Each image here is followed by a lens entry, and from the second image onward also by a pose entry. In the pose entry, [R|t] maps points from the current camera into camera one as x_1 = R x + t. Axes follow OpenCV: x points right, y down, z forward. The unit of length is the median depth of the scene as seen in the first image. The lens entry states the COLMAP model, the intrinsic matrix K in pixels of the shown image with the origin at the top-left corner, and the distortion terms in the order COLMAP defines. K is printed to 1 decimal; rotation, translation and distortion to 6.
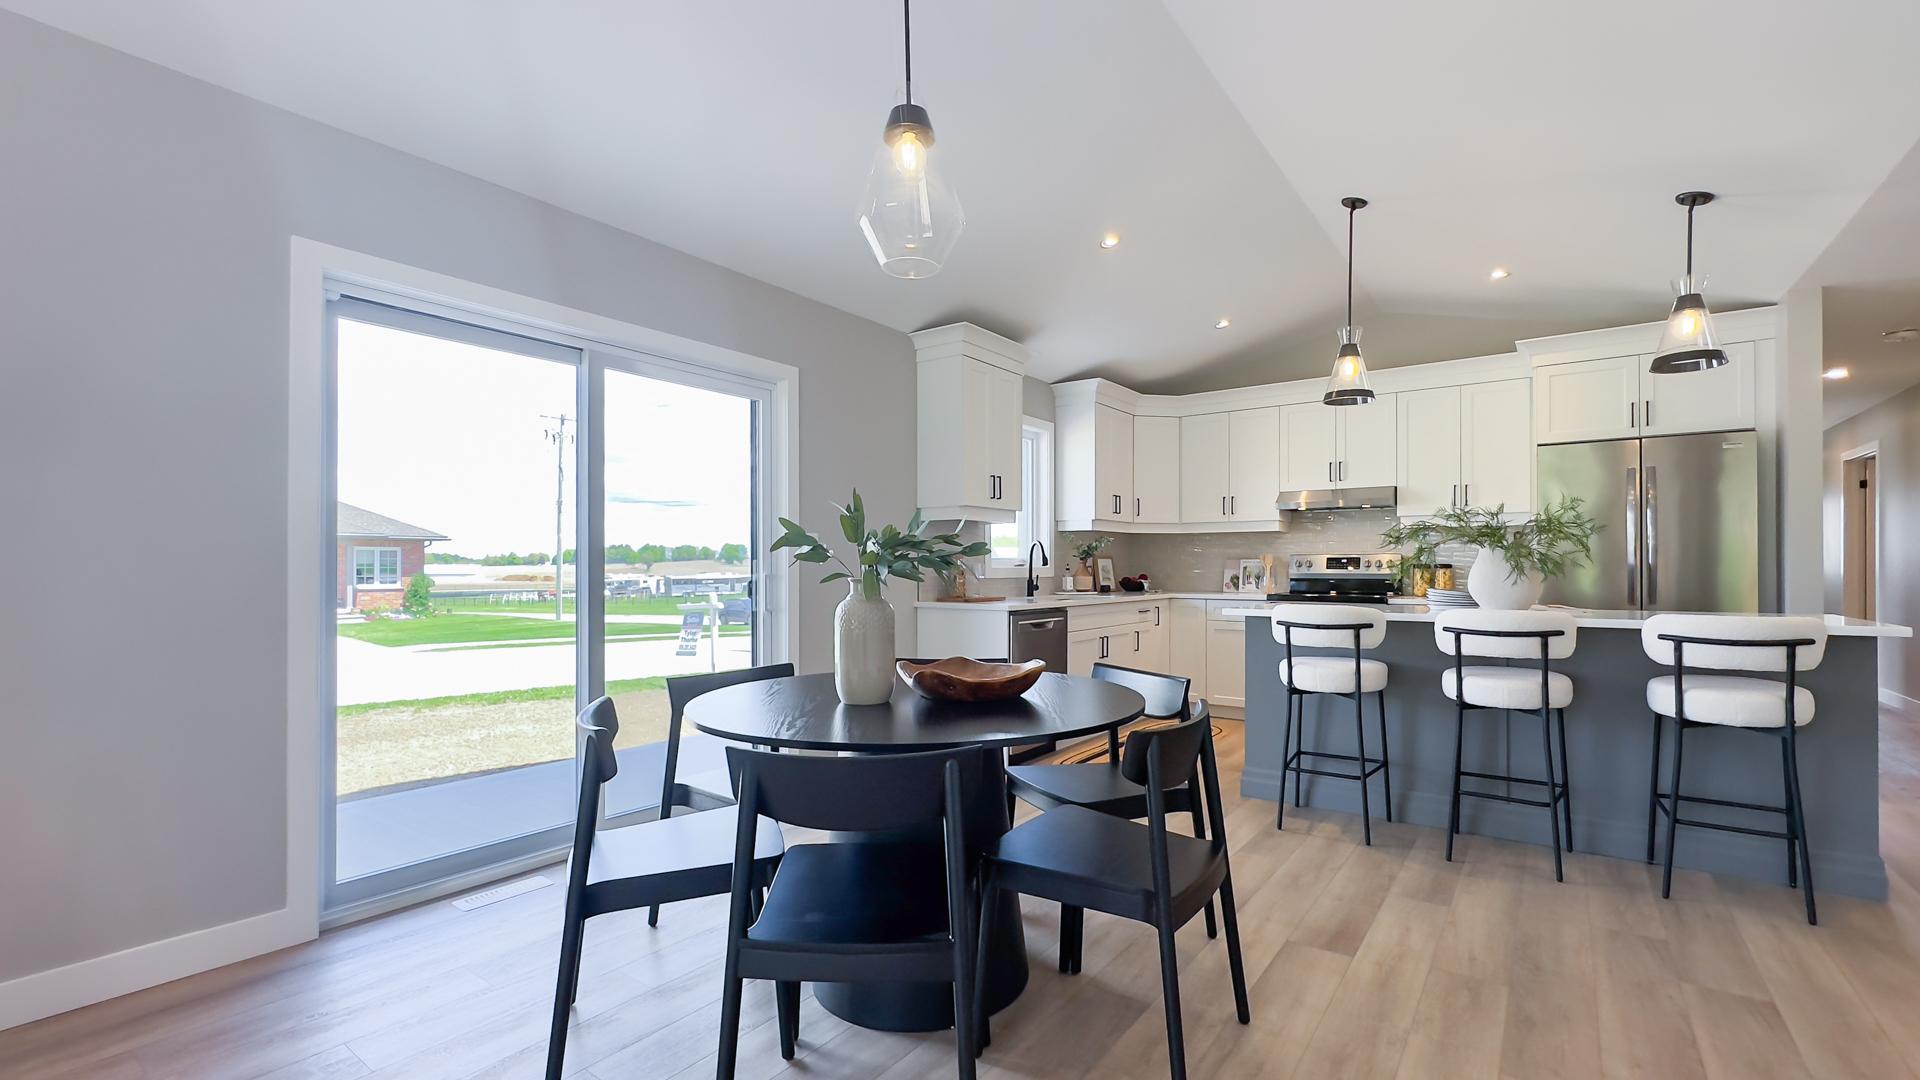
lens RADIAL K [[802.4, 0, 994.2], [0, 802.4, 553.6], [0, 0, 1]] dist [-0.000736, 0.000128]
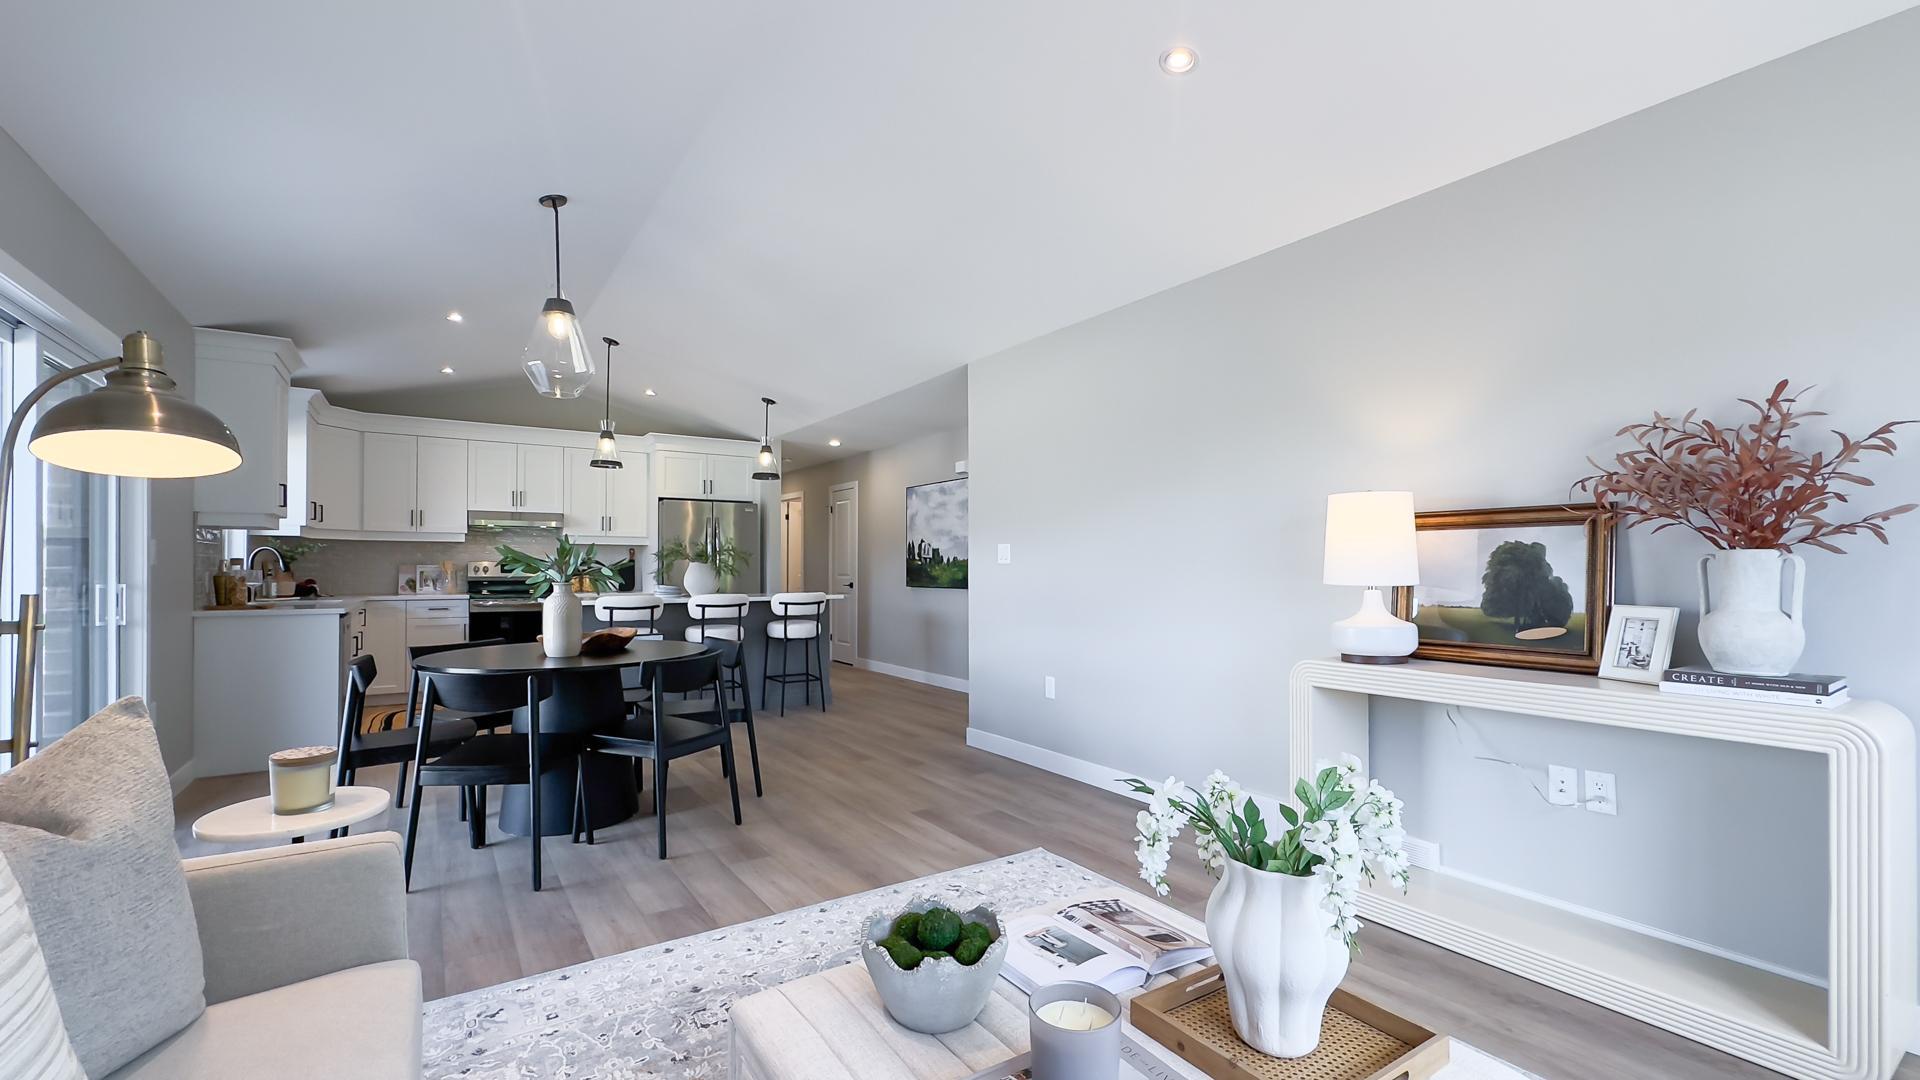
lens RADIAL K [[791.2, 0, 948.2], [0, 791.2, 564.1], [0, 0, 1]] dist [-0.001711, -0.000182]
pose [[0.366687, 0.003655, 0.930337, -0.518500], [-0.016678, 0.999857, 0.002646, -0.010517], [-0.930195, -0.016486, 0.366696, -0.131215]]
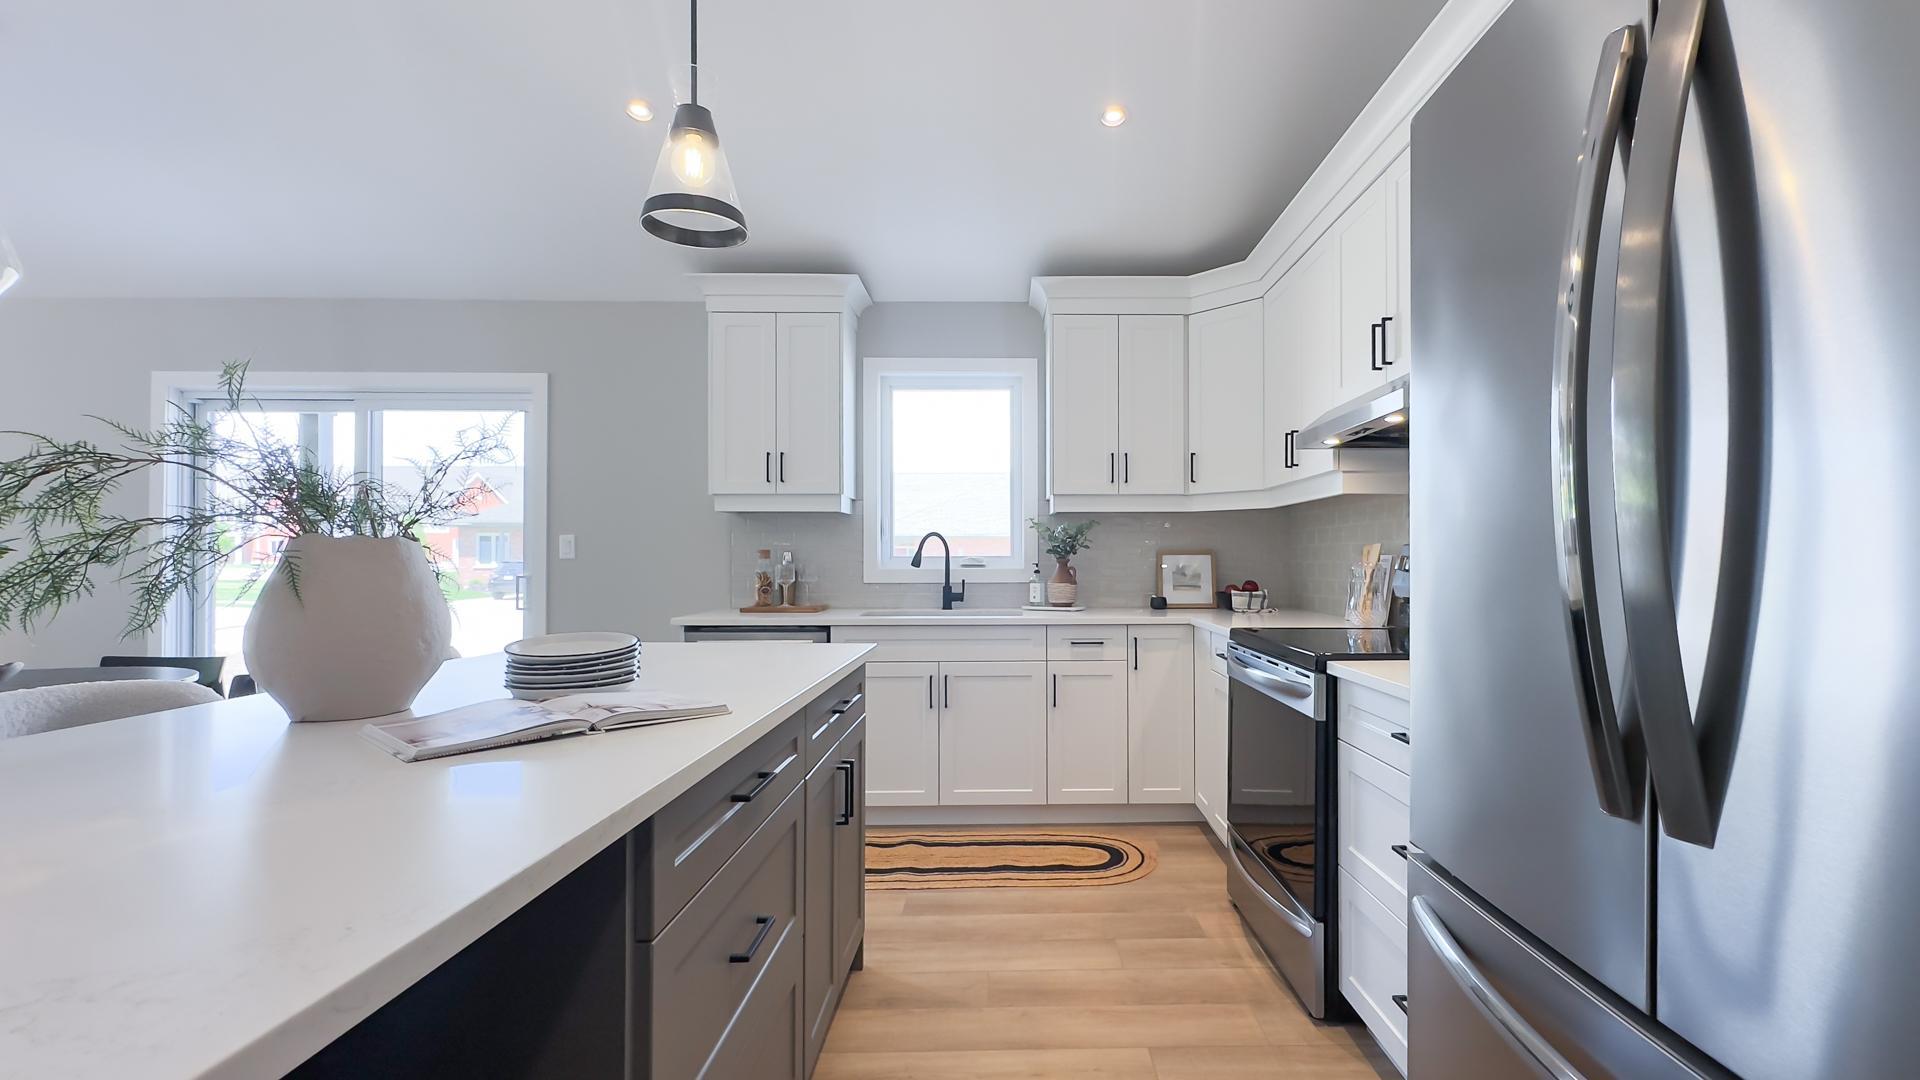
lens RADIAL K [[810.3, 0, 1028.6], [0, 810.3, 544.3], [0, 0, 1]] dist [-0.000282, -0.000034]
pose [[0.604092, -0.016395, -0.796746, 0.647356], [0.014235, 0.999851, -0.009782, 0.003216], [0.796787, -0.005432, 0.604236, 0.597638]]
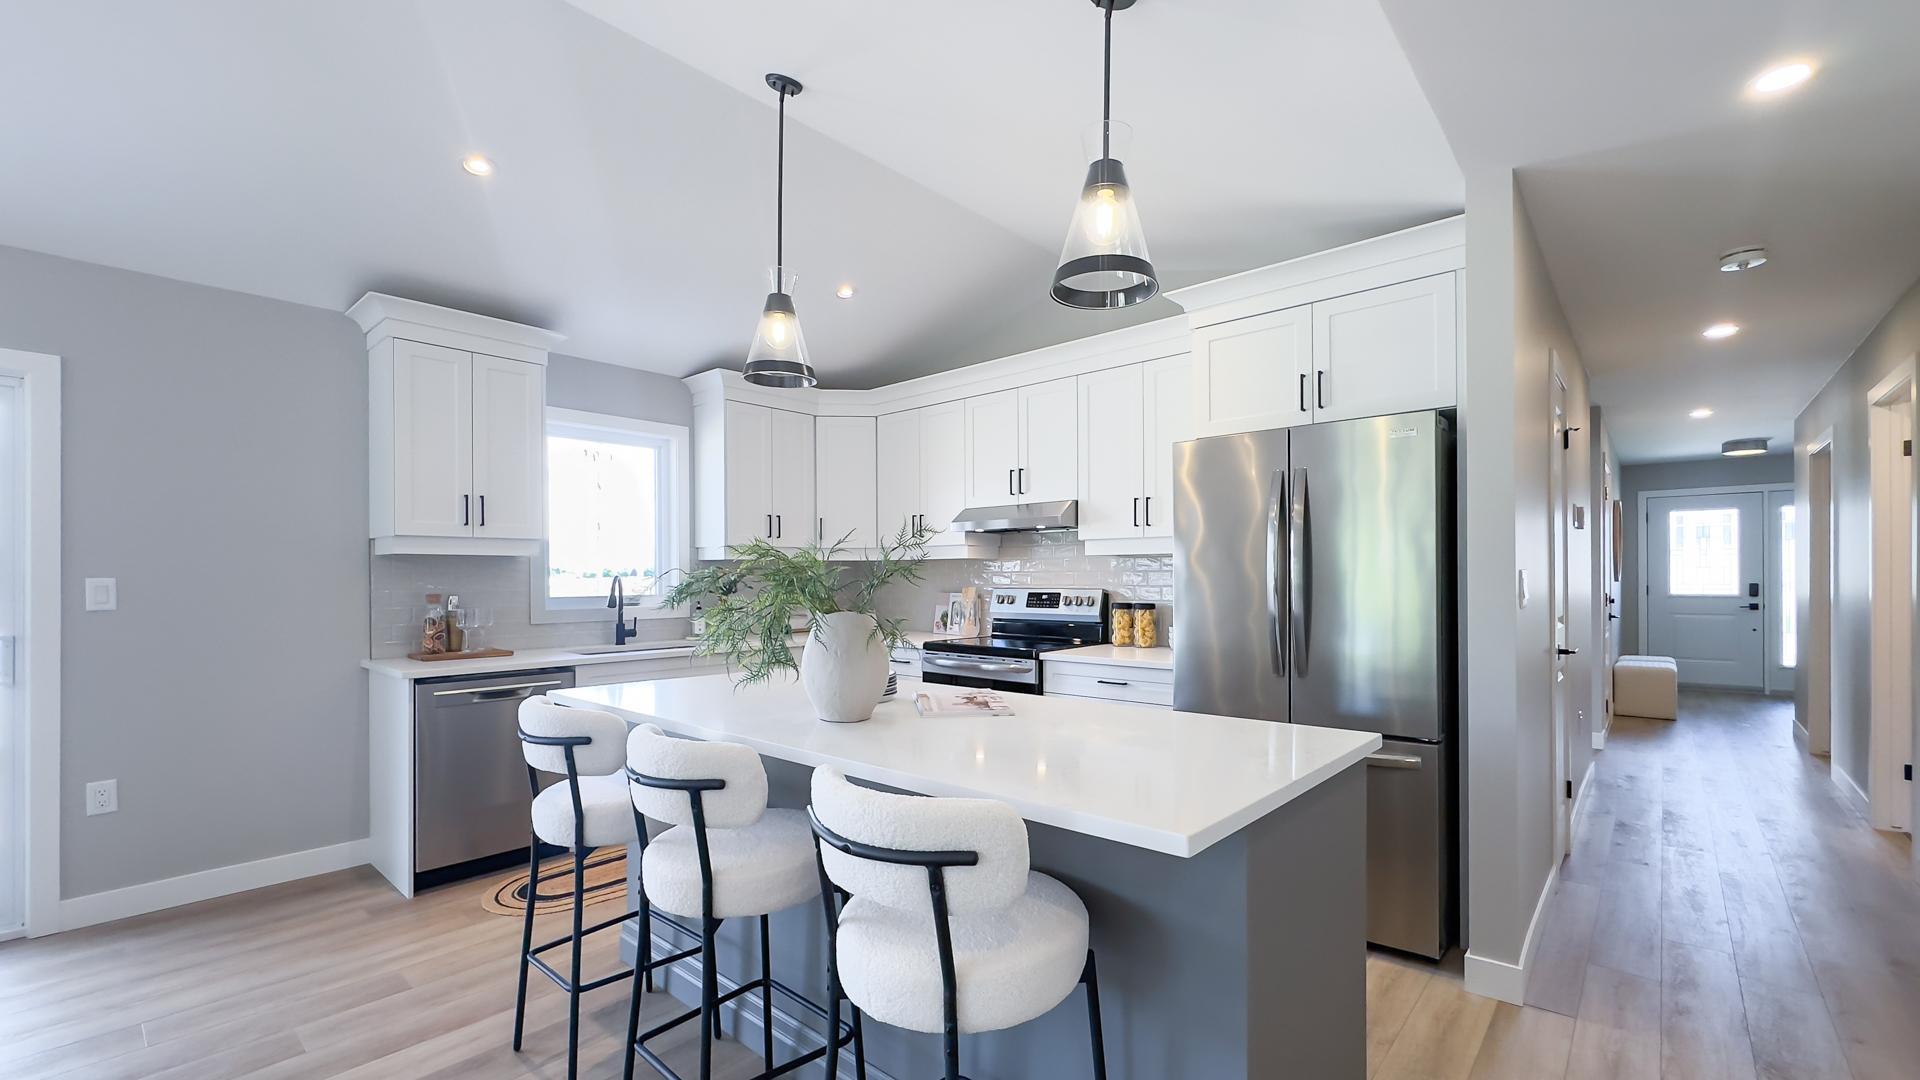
lens RADIAL K [[792.5, 0, 988.8], [0, 792.5, 579.4], [0, 0, 1]] dist [0.000525, 0.000182]
pose [[0.995616, -0.003984, -0.093452, 0.469365], [0.005658, 0.999828, 0.017658, -0.022485], [0.093366, -0.018109, 0.995467, 0.238777]]
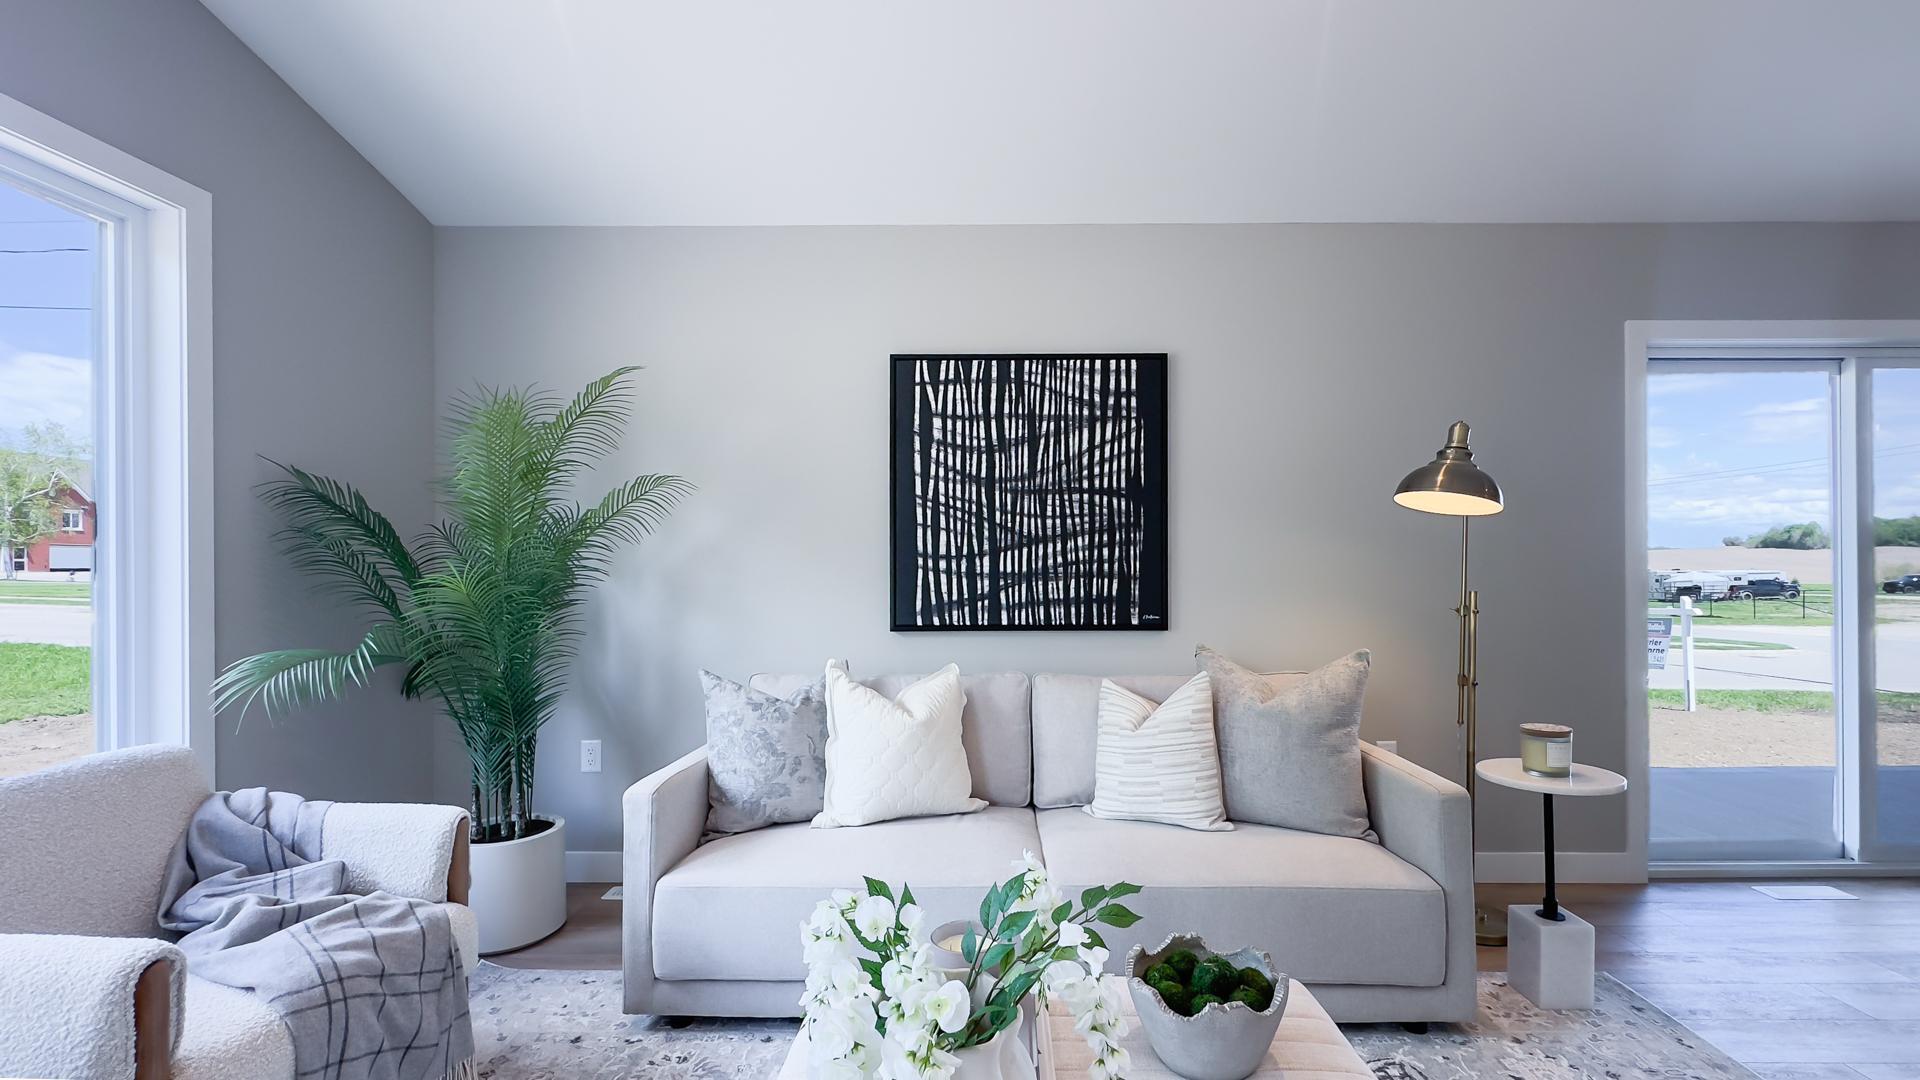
lens RADIAL K [[788.6, 0, 1004.7], [0, 788.6, 568.0], [0, 0, 1]] dist [-0.002092, -0.000338]
pose [[0.565108, -0.002257, -0.825014, -0.164907], [0.019038, 0.999766, 0.010305, -0.015955], [0.824797, -0.021530, 0.565019, -0.204842]]
